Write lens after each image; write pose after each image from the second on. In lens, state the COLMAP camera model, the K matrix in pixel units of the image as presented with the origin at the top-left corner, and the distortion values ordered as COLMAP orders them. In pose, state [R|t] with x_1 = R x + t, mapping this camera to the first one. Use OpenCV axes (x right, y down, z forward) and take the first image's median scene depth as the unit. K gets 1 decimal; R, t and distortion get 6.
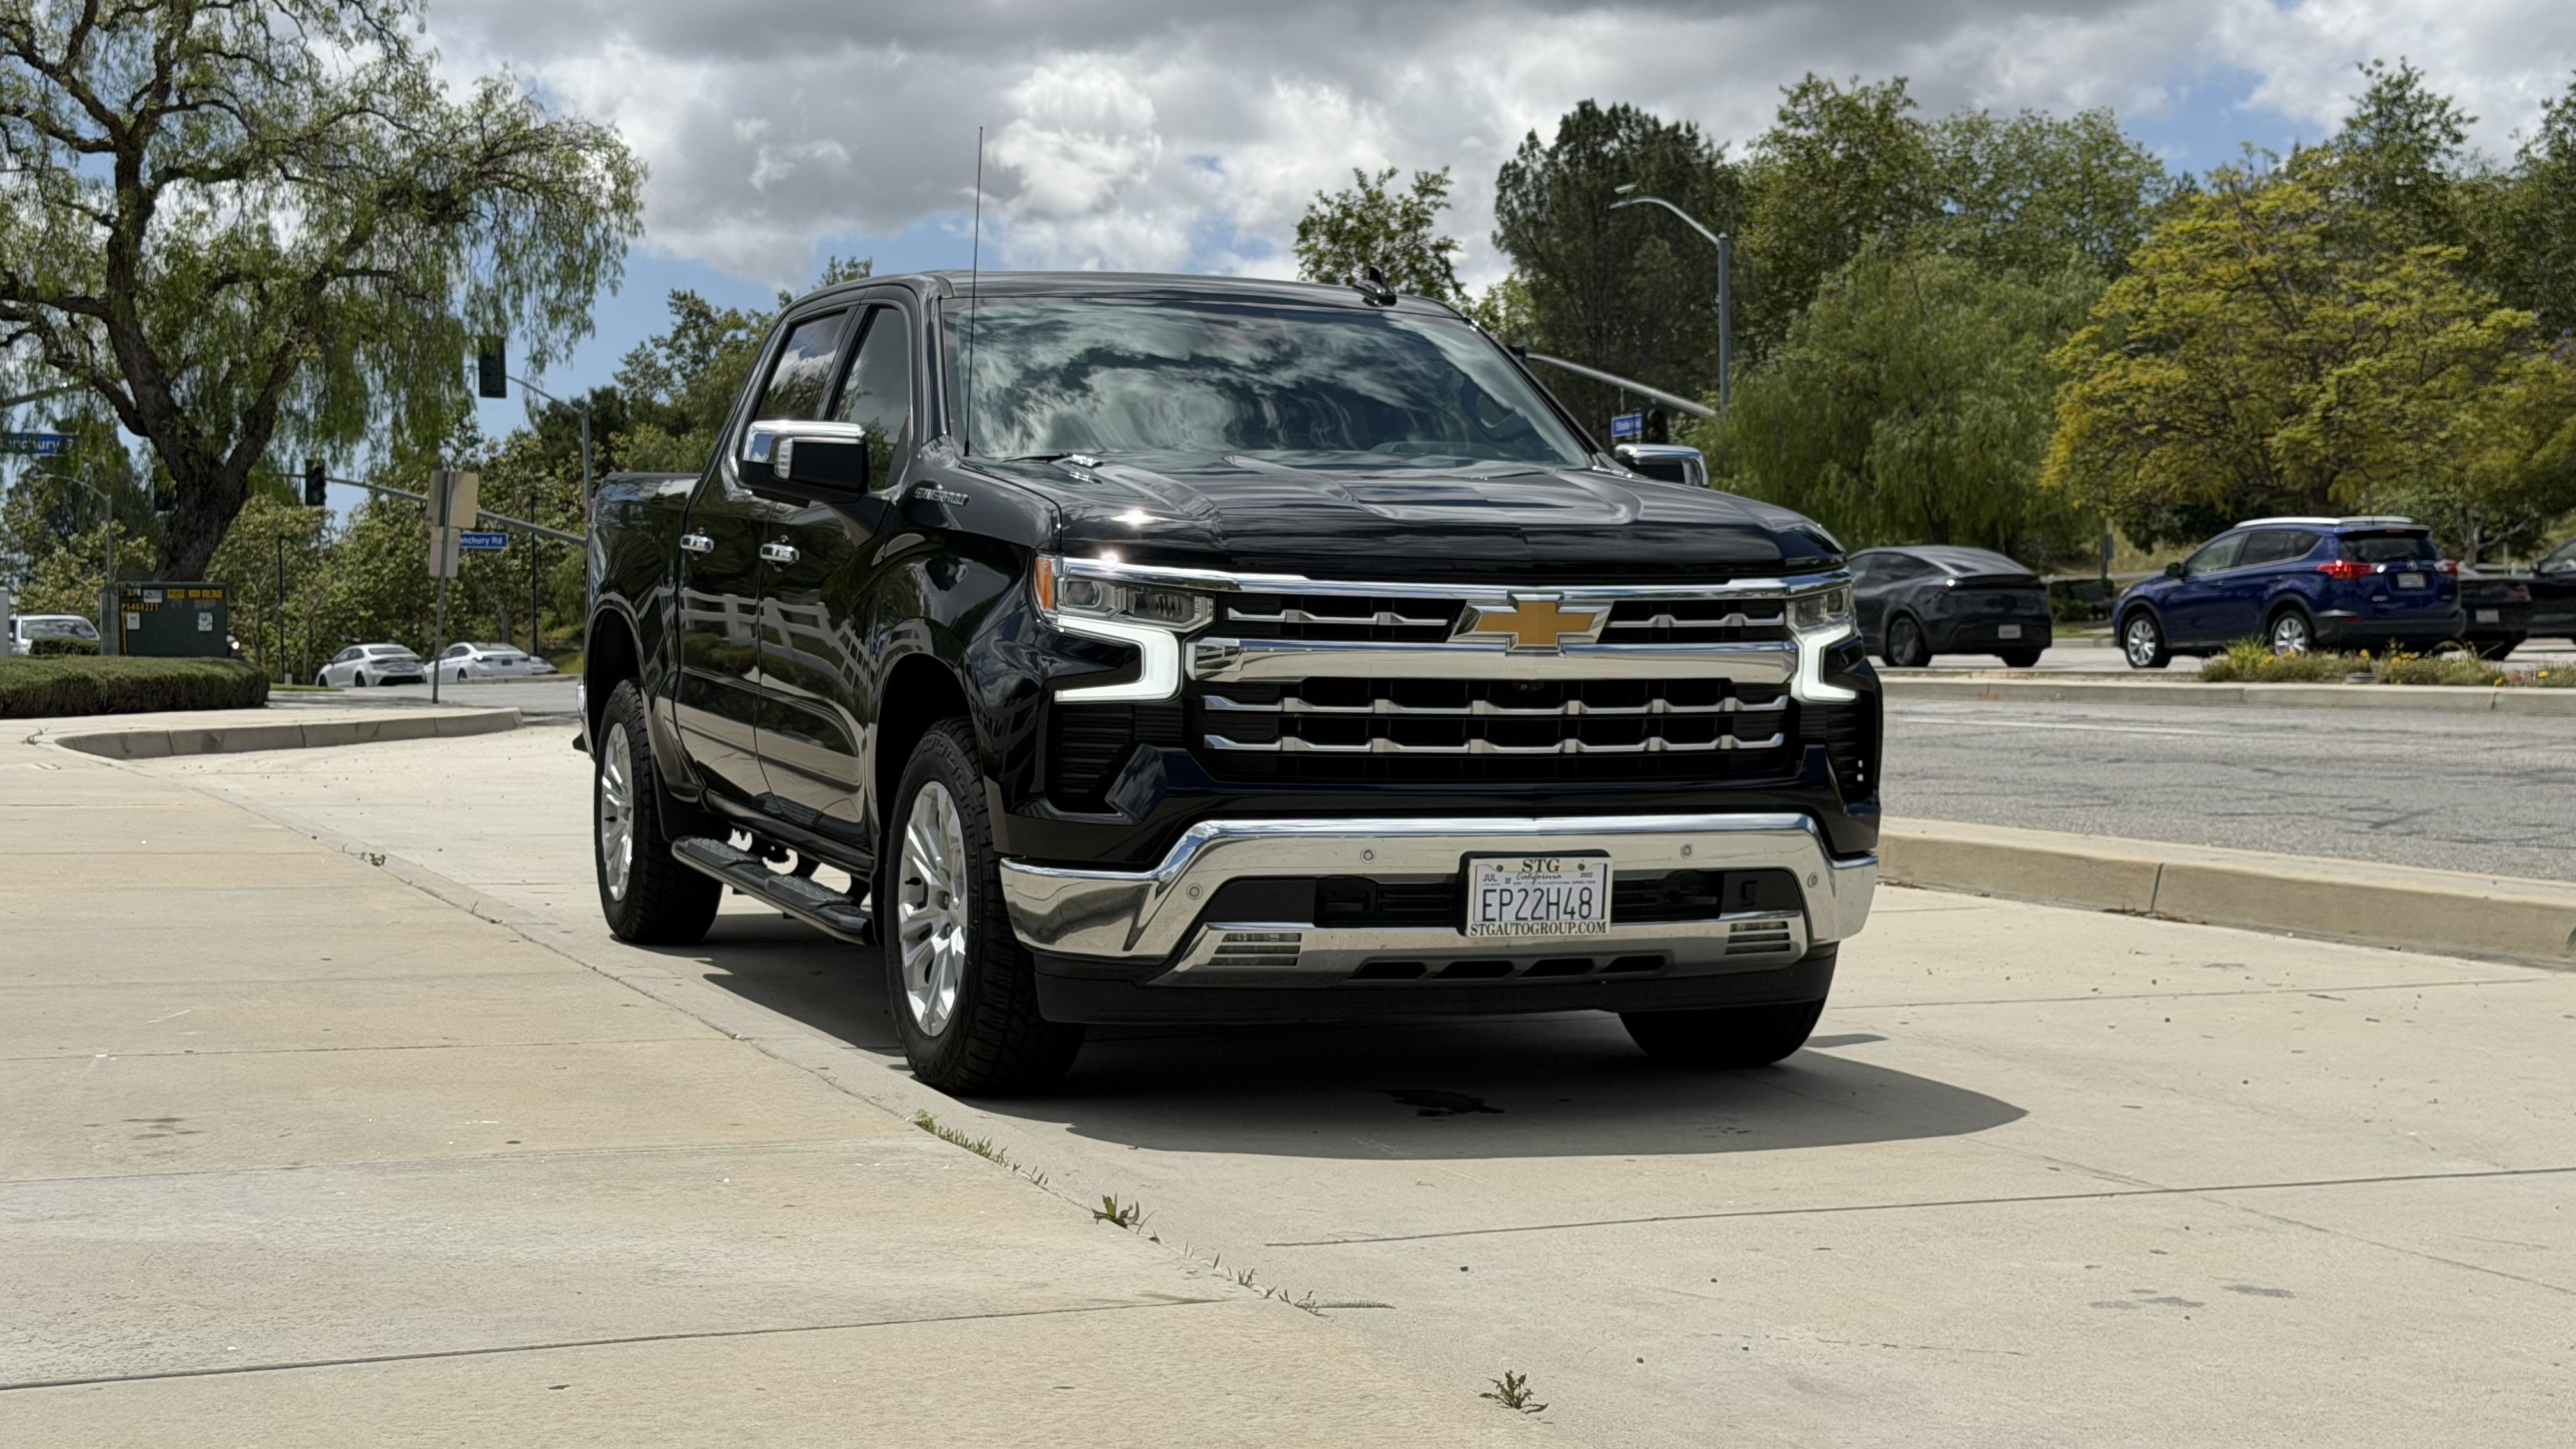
lens RADIAL K [[3671.1, 0, 1290.4], [0, 3671.1, 726.3], [0, 0, 1]] dist [0.087320, 0.000000]
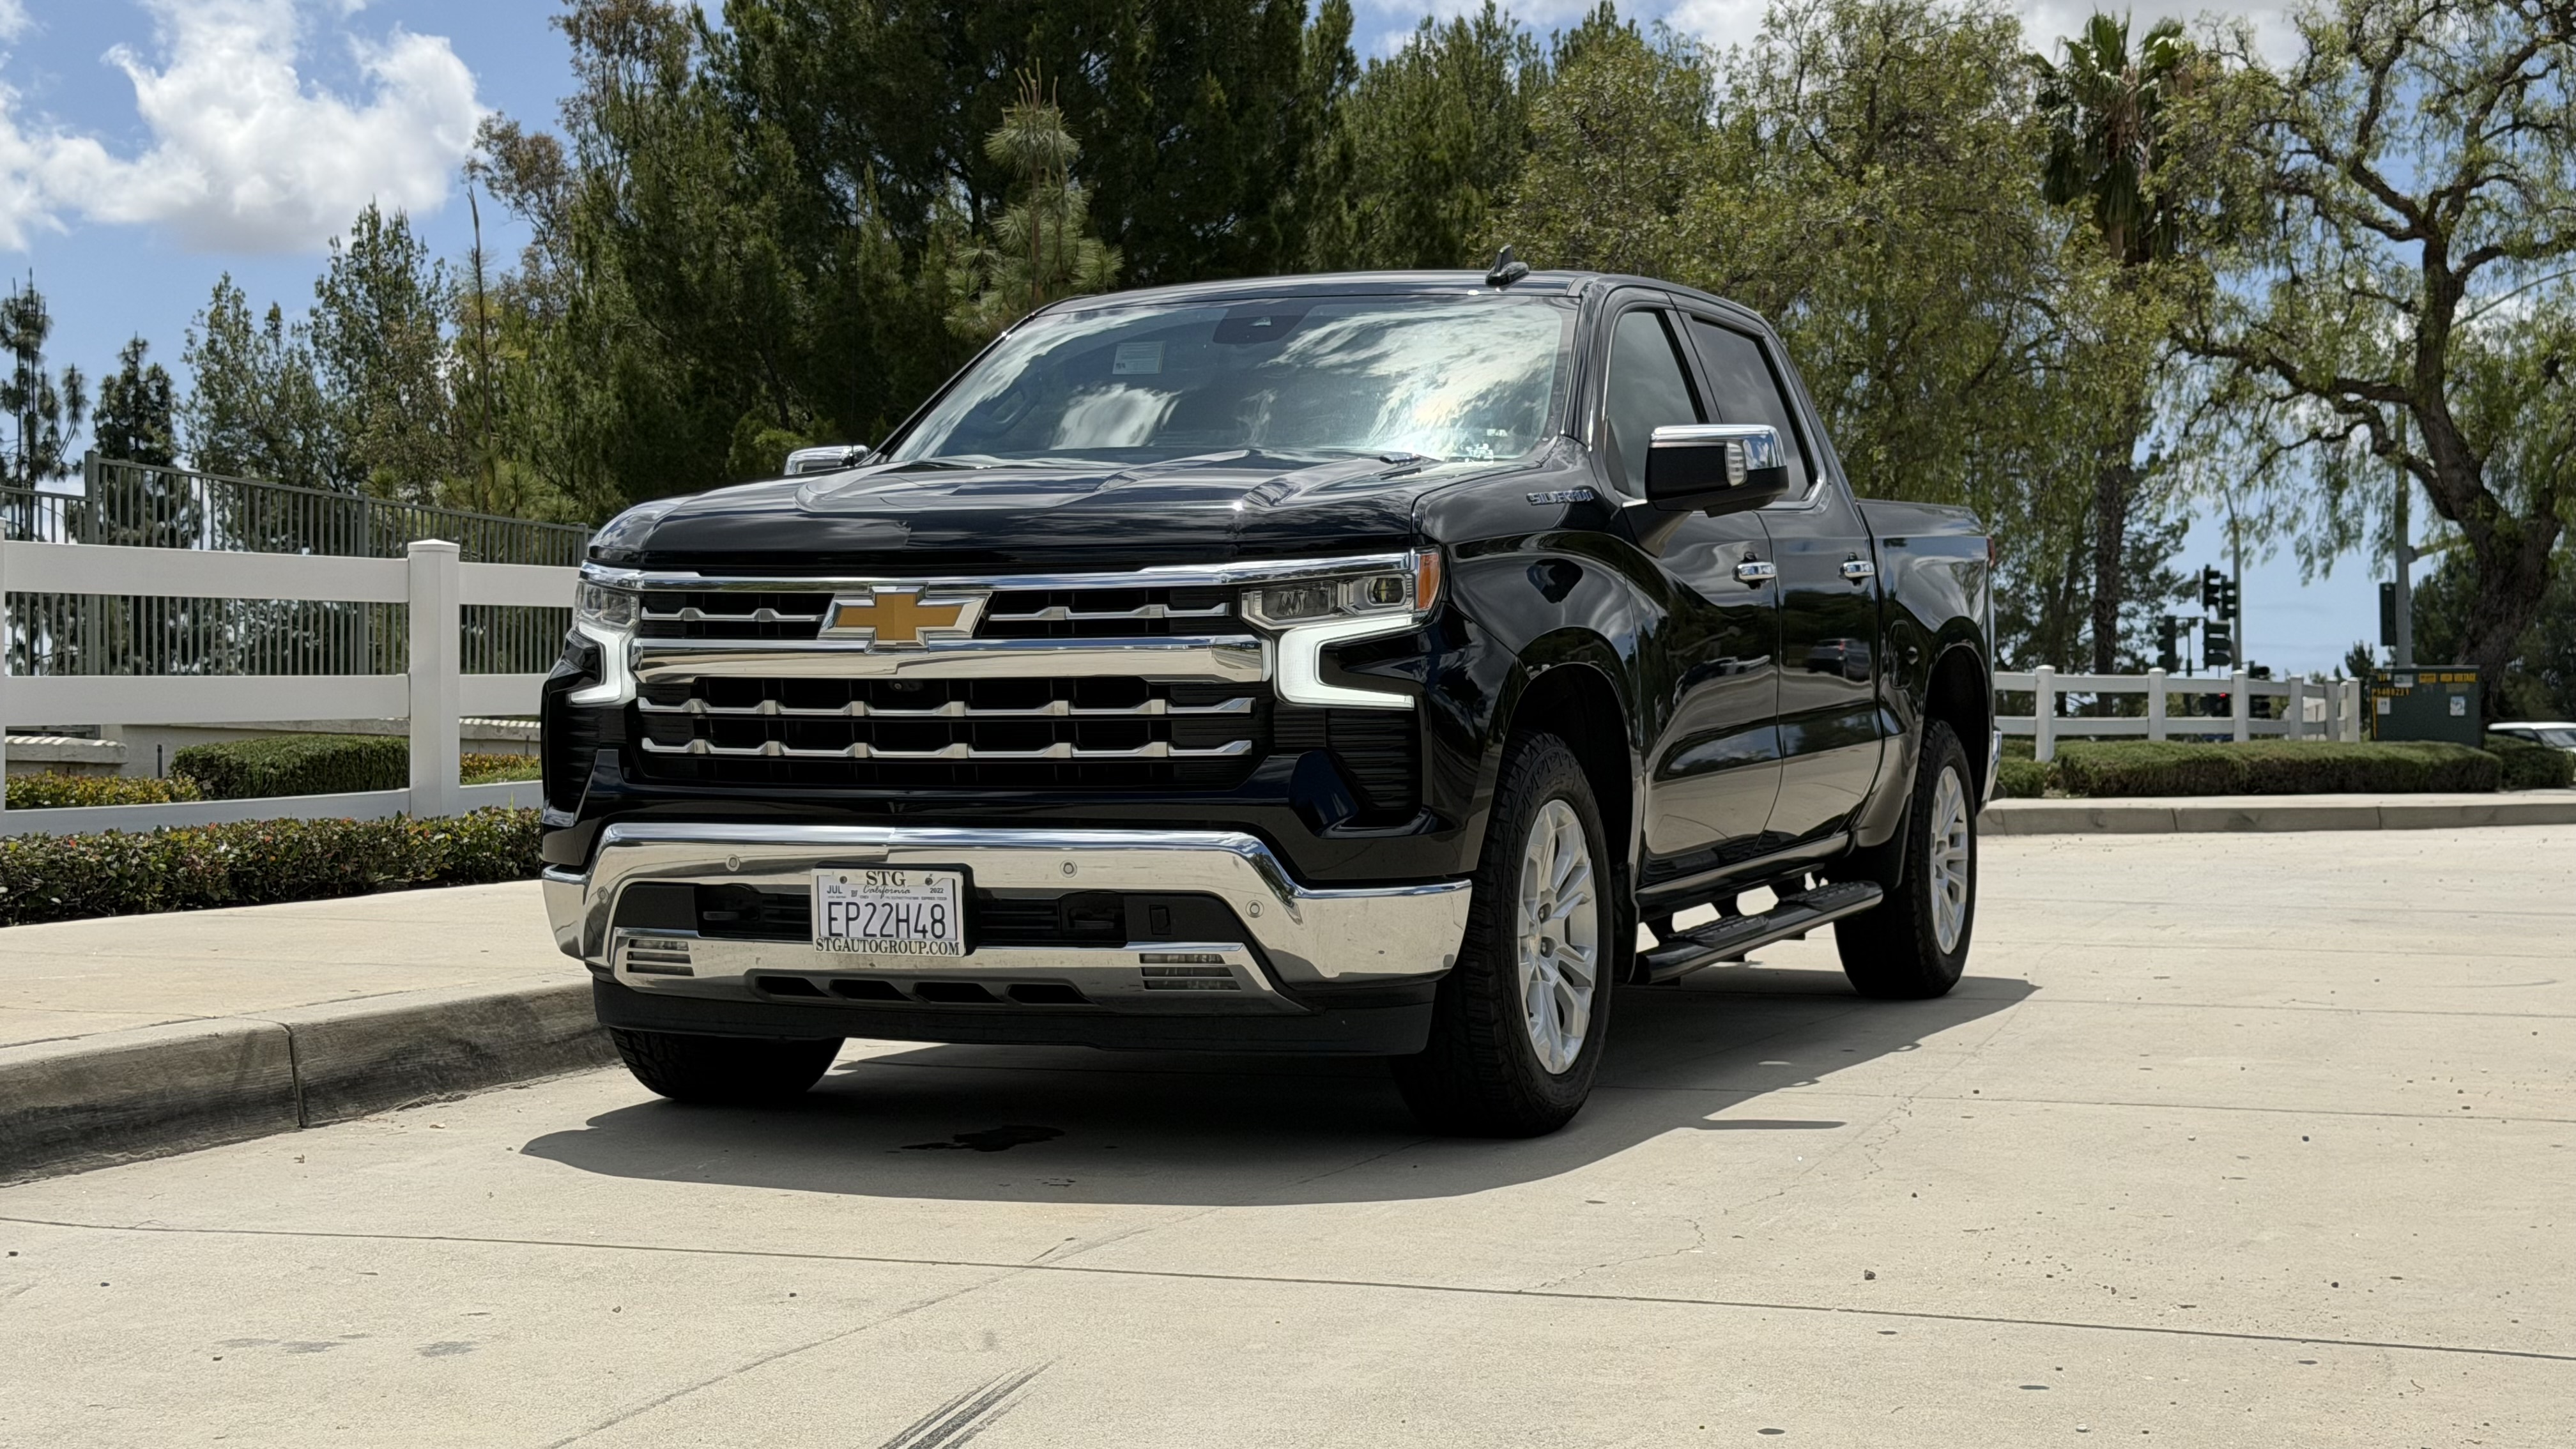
lens RADIAL K [[3671.1, 0, 1289.6], [0, 3671.1, 721.8], [0, 0, 1]] dist [0.087320, 0.000000]
pose [[0.764939, -0.004154, -0.644090, 0.722903], [-0.013685, 0.999649, -0.022699, 0.017595], [0.643958, 0.026178, 0.764613, 0.346892]]
